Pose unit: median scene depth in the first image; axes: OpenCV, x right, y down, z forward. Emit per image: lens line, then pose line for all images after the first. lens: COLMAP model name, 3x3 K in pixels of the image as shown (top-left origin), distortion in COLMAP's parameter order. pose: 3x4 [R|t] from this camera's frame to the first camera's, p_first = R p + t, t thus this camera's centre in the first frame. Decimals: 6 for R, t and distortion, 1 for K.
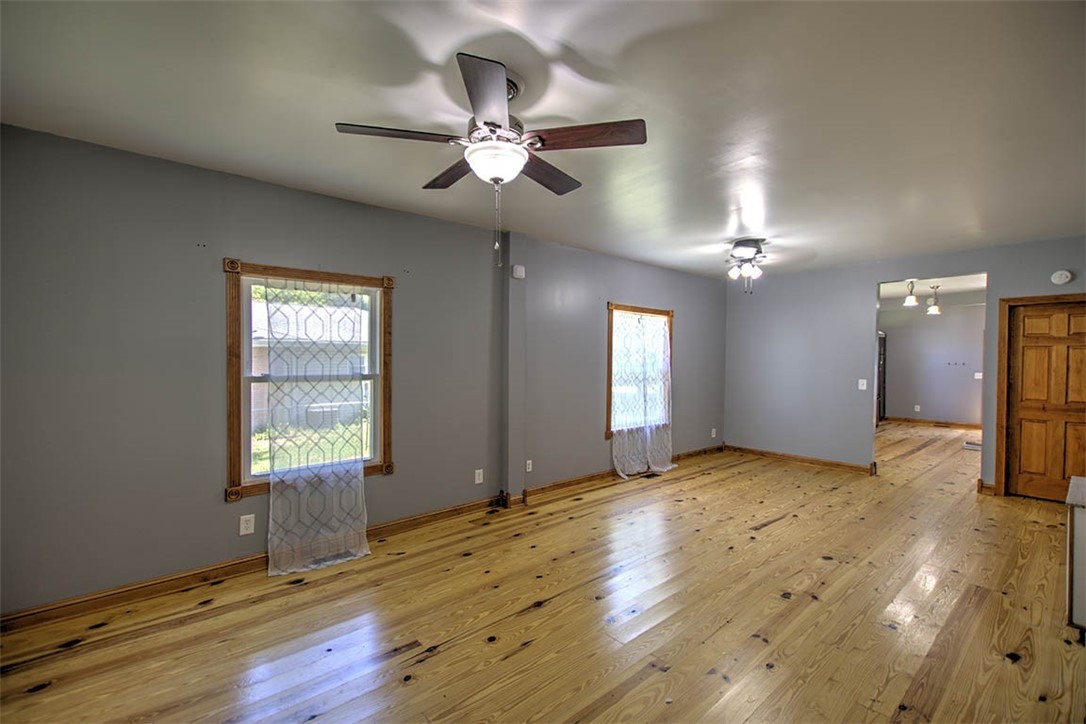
lens RADIAL K [[466.6, 0, 541.9], [0, 466.6, 364.5], [0, 0, 1]] dist [-0.000505, -0.000136]
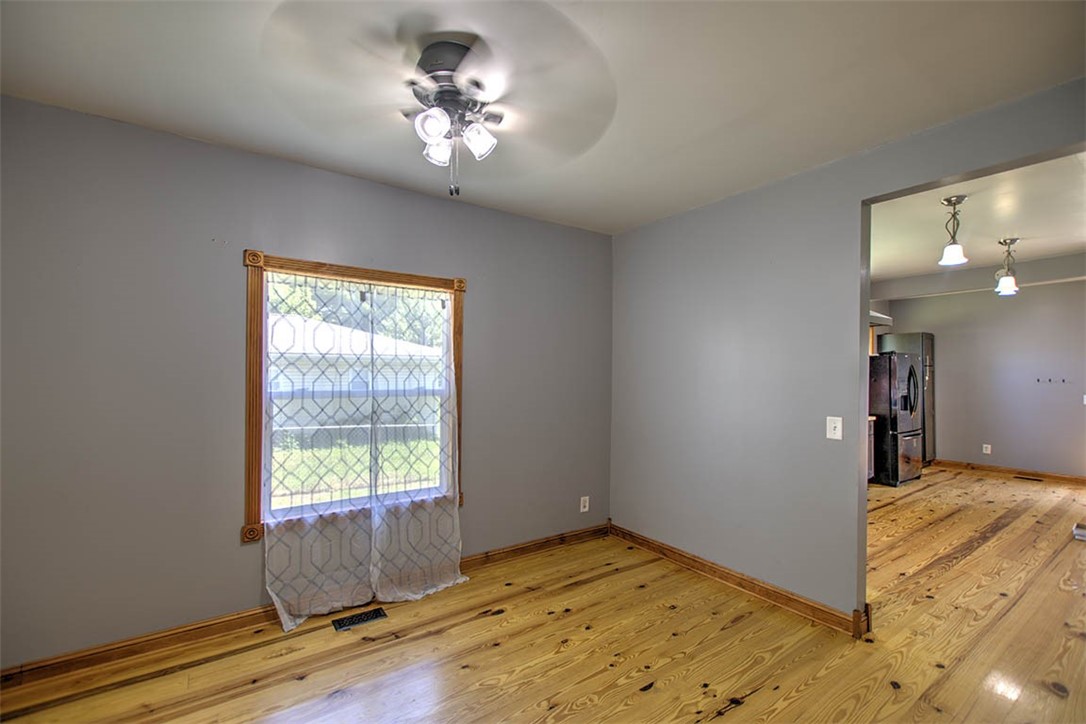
lens RADIAL K [[469.8, 0, 543.0], [0, 469.8, 362.0], [0, 0, 1]] dist [-0.000402, -0.000515]
pose [[0.995776, 0.002617, -0.091782, 0.417463], [-0.005408, 0.999530, -0.030176, -0.007245], [0.091660, 0.030545, 0.995322, 0.483703]]
